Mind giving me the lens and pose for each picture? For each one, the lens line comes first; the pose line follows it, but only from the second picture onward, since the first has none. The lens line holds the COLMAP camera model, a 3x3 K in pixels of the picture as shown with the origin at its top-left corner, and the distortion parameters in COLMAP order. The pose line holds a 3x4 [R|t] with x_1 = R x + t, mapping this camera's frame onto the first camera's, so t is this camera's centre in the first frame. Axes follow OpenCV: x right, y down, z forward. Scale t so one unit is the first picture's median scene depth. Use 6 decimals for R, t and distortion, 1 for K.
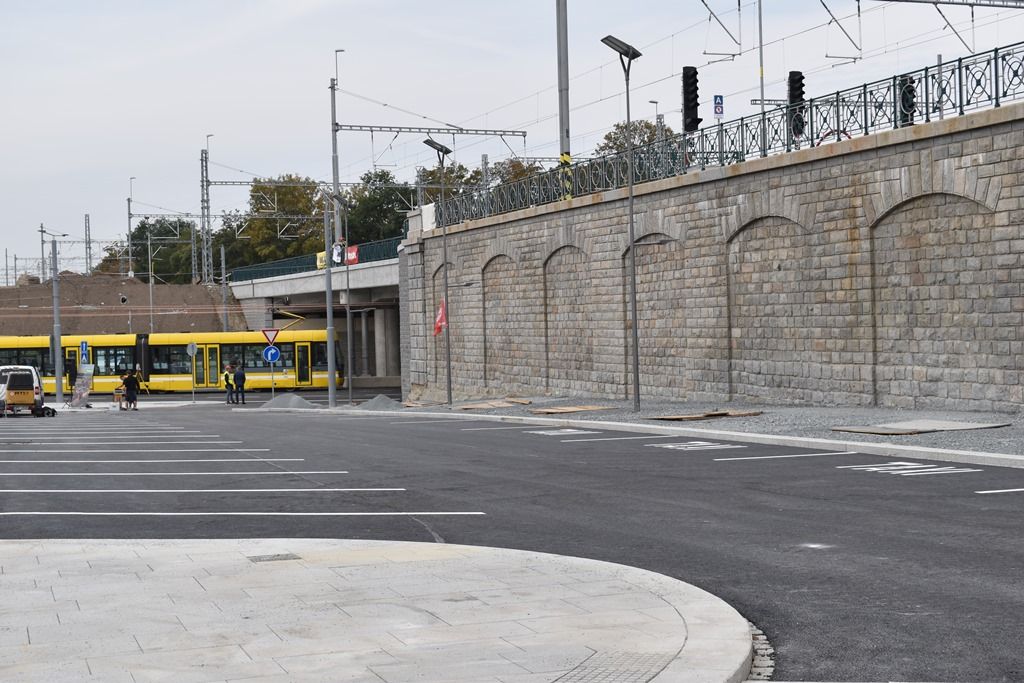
lens RADIAL K [[1535.2, 0, 512.0], [0, 1535.2, 341.5], [0, 0, 1]] dist [-0.012812, -0.022906]
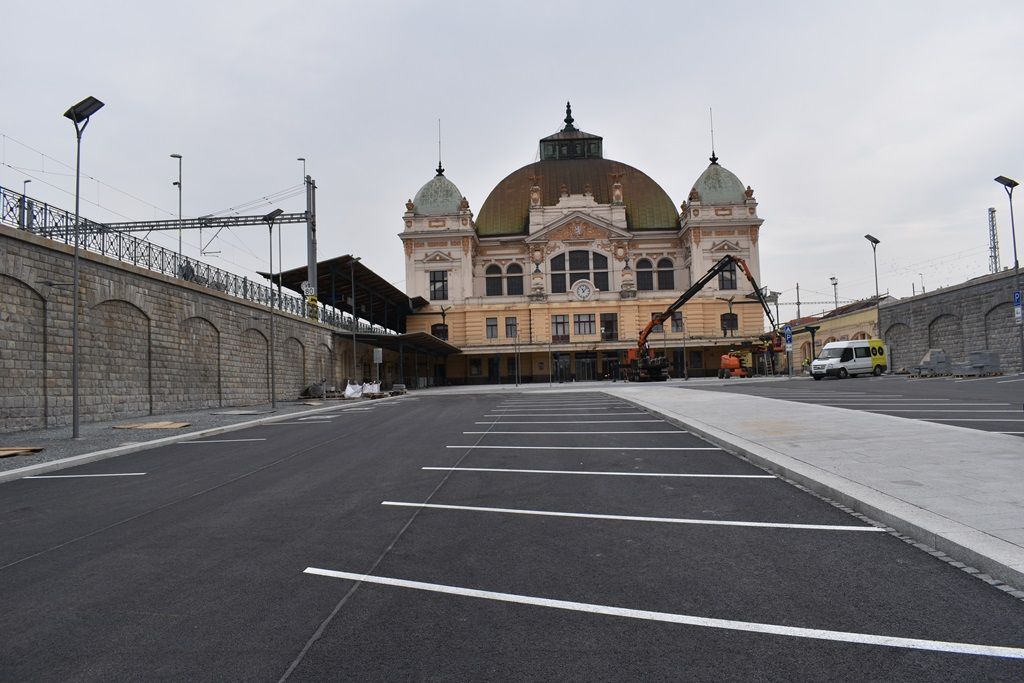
lens RADIAL K [[804.4, 0, 512.0], [0, 804.4, 341.5], [0, 0, 1]] dist [-0.089700, 0.014948]
pose [[-0.925492, 0.080269, 0.370163, -0.452079], [0.063728, 0.996354, -0.056724, 0.032109], [-0.373367, -0.028908, -0.927233, 1.528384]]
